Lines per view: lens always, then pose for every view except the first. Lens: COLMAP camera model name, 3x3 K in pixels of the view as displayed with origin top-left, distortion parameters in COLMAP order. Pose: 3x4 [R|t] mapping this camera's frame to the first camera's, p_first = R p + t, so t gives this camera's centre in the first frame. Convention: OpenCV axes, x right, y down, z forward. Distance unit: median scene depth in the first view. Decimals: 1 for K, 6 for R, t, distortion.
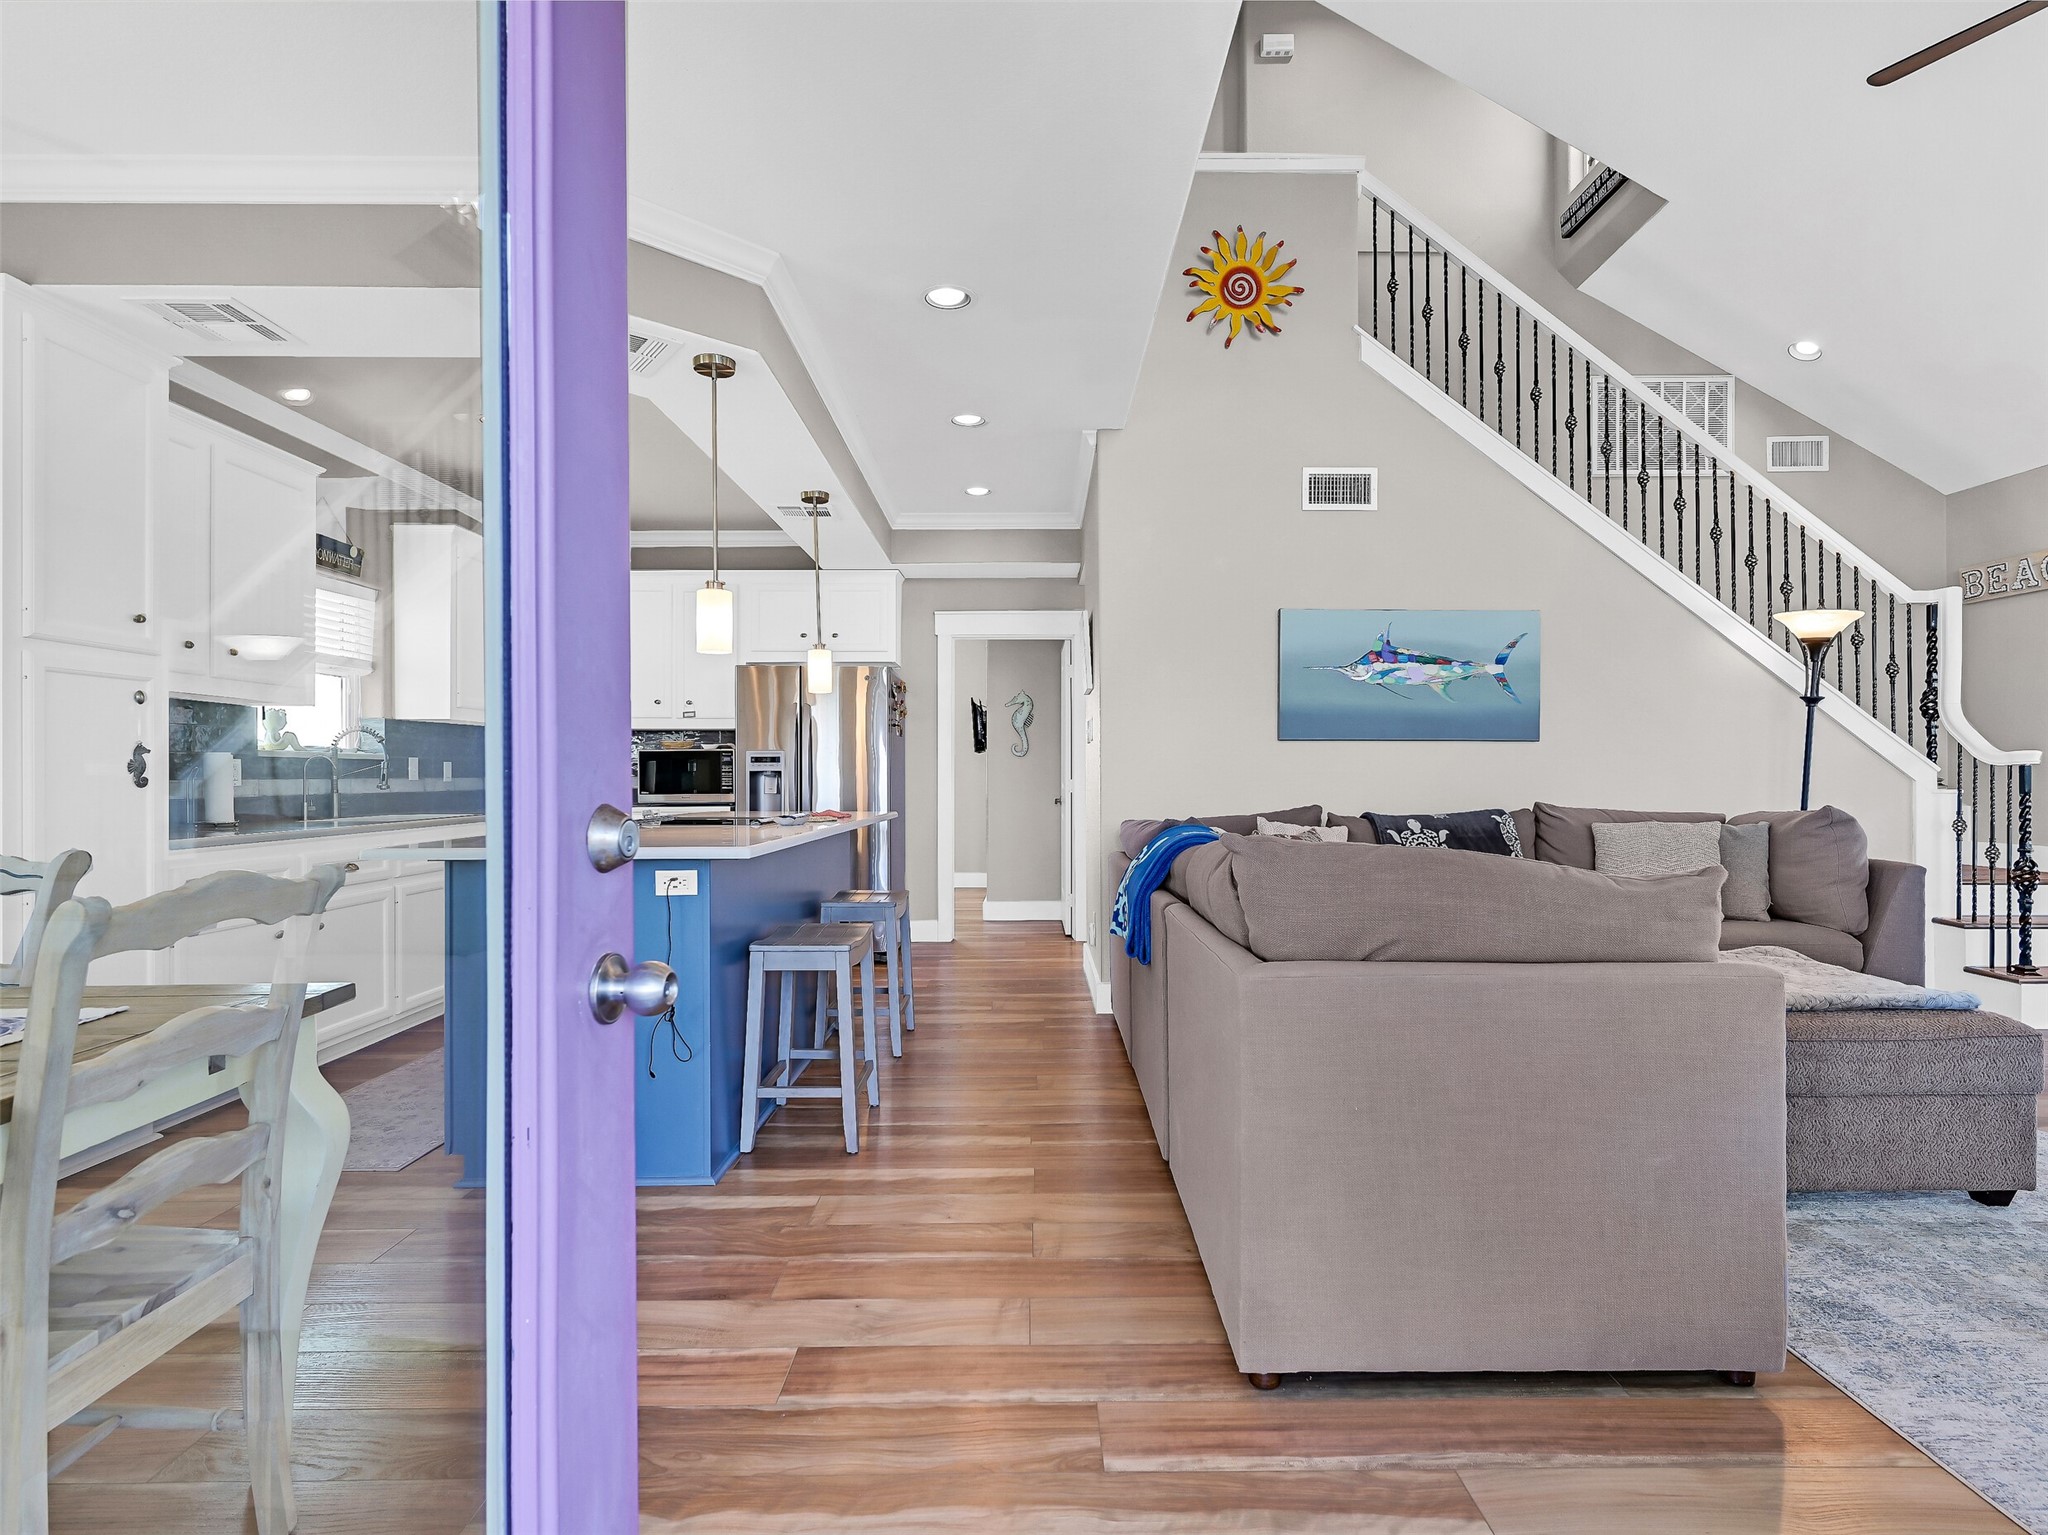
lens RADIAL K [[1027.1, 0, 1030.9], [0, 1027.1, 773.3], [0, 0, 1]] dist [-0.002280, 0.001805]
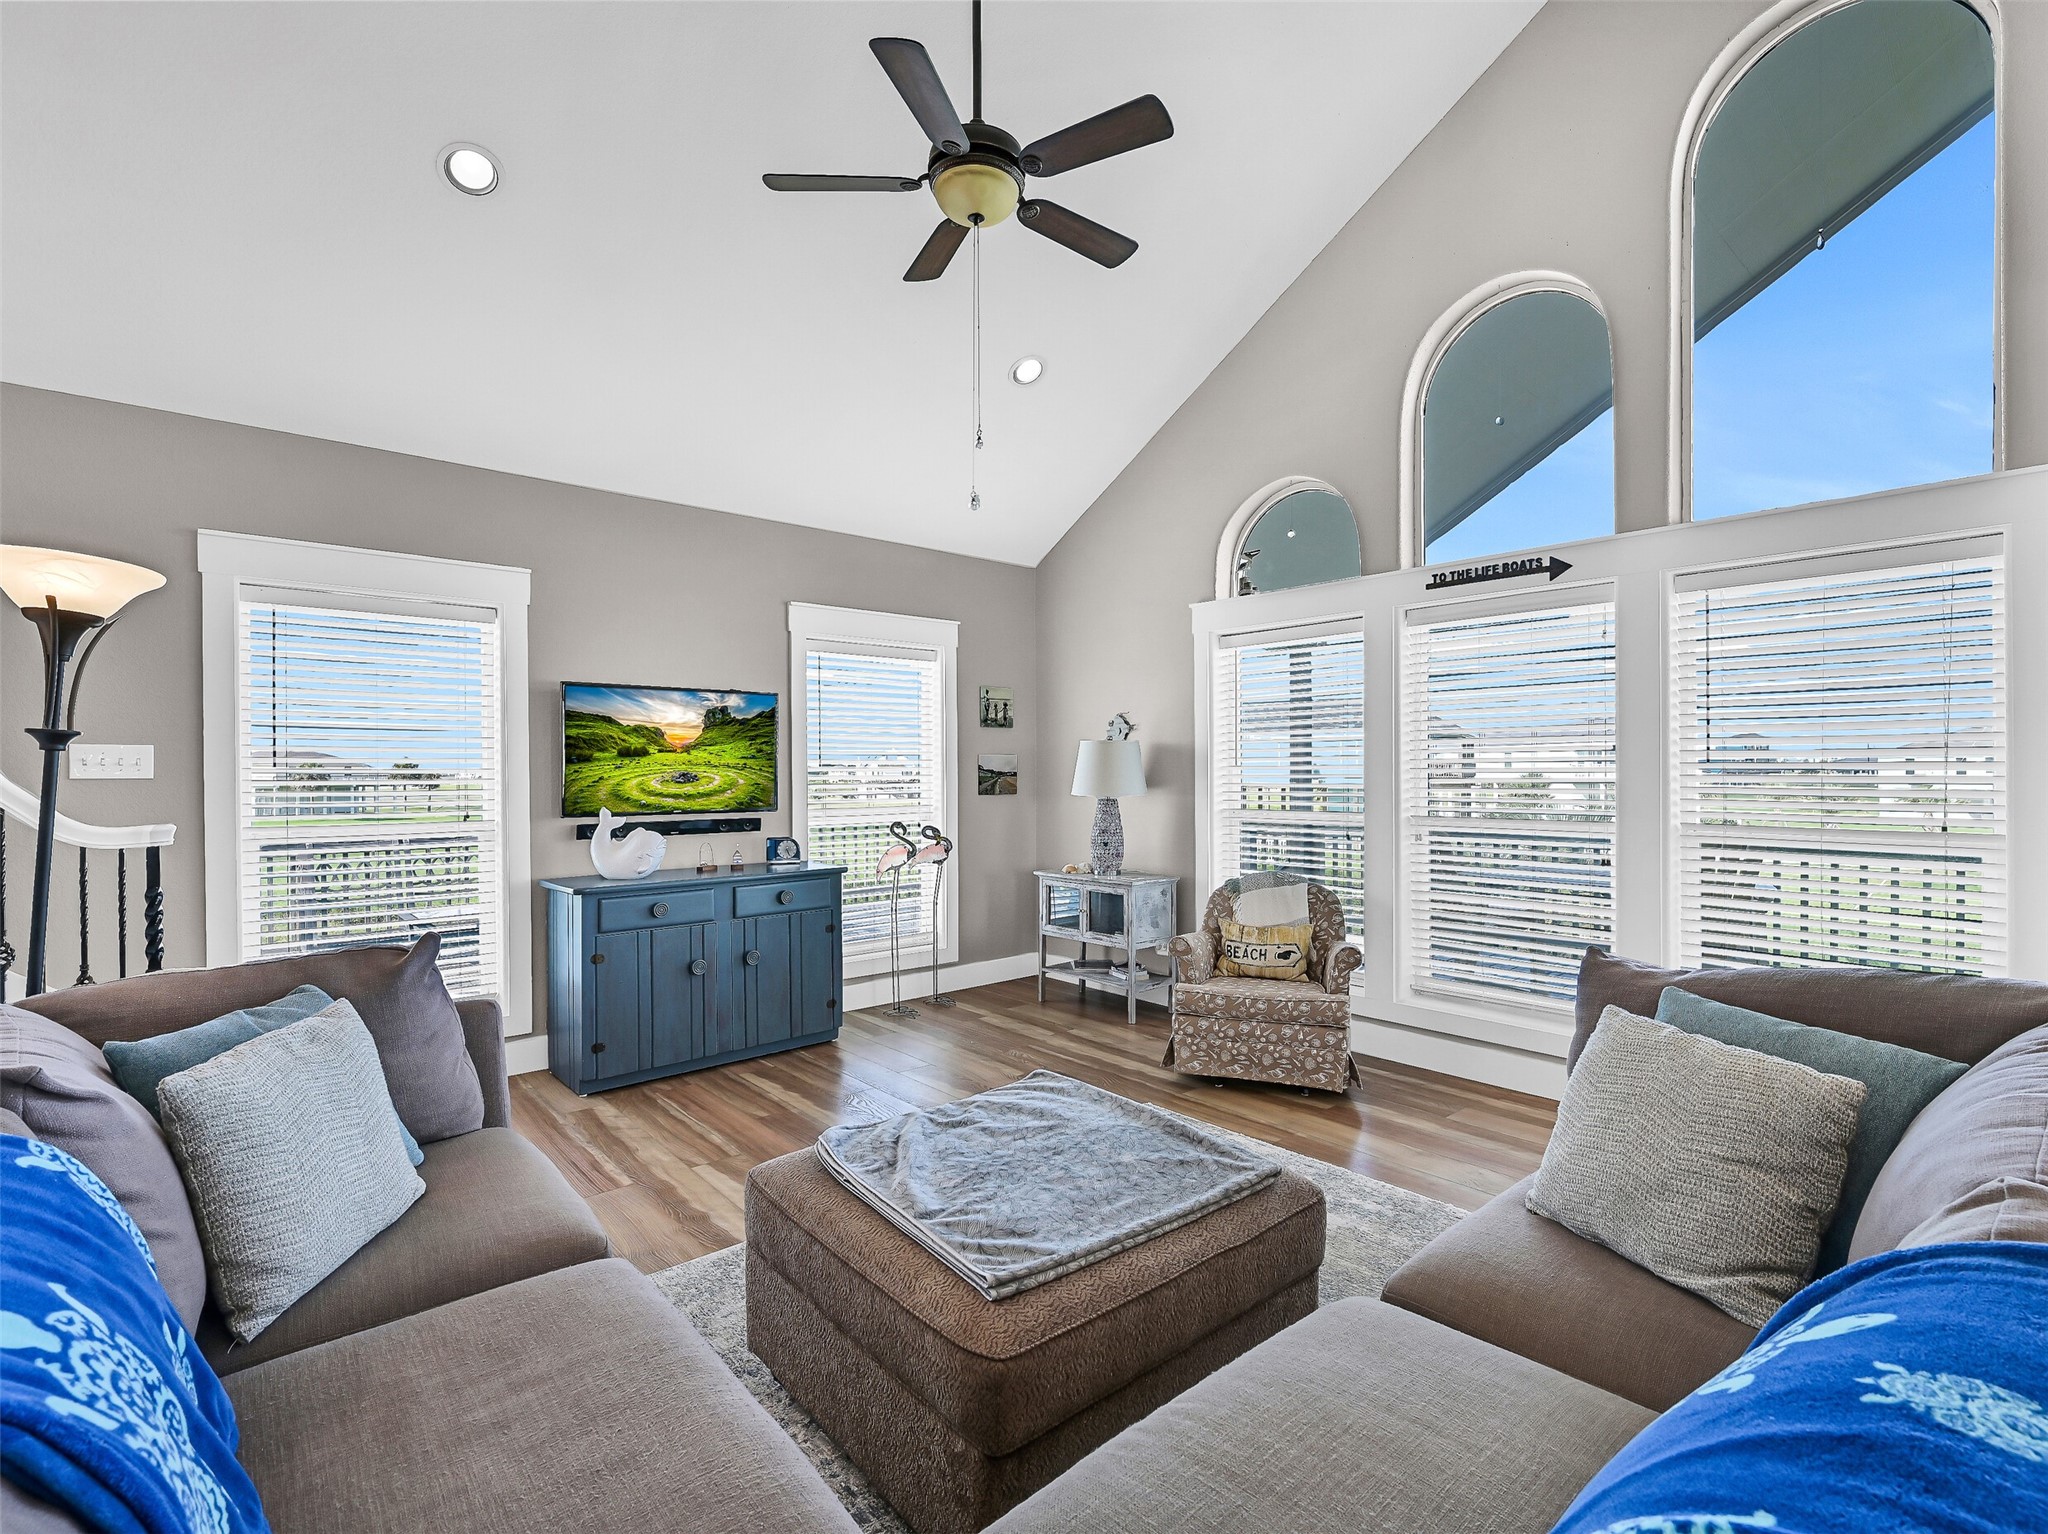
lens RADIAL K [[953.4, 0, 1048.5], [0, 953.4, 778.7], [0, 0, 1]] dist [-0.004332, 0.002193]
pose [[-0.663167, 0.000755, 0.748471, 0.104965], [0.006851, 0.999964, 0.005062, -0.047148], [-0.748440, 0.008485, -0.663148, 0.900786]]
